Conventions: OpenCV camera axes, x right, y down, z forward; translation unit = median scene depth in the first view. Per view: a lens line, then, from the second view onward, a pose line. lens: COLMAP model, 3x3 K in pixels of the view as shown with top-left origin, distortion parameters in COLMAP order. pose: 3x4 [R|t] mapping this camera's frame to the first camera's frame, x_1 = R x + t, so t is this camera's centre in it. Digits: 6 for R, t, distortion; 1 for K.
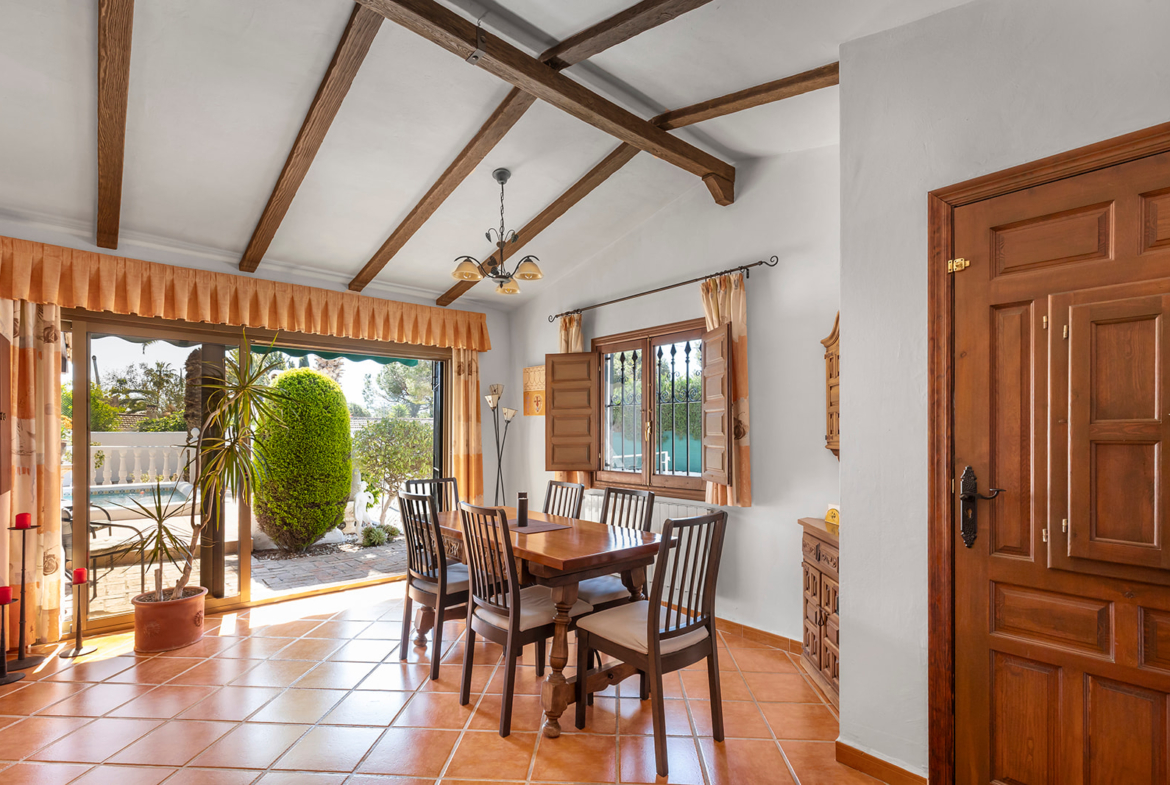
lens RADIAL K [[534.6, 0, 584.0], [0, 534.6, 430.4], [0, 0, 1]] dist [0.001628, 0.000300]
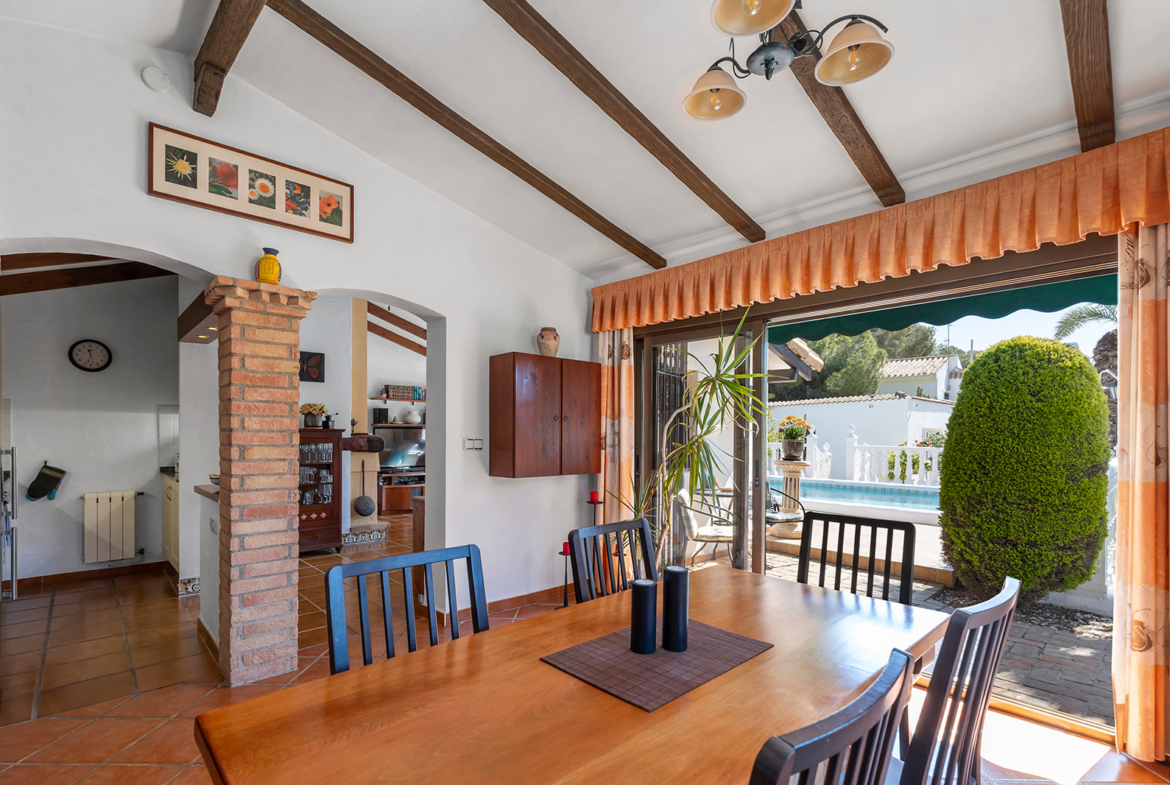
lens RADIAL K [[534.6, 0, 590.9], [0, 534.6, 438.6], [0, 0, 1]] dist [0.001628, 0.000300]
pose [[0.047315, 0.011591, -0.998813, 0.133129], [-0.004044, 0.999927, 0.011413, 0.006086], [0.998872, 0.003499, 0.047358, 0.460801]]
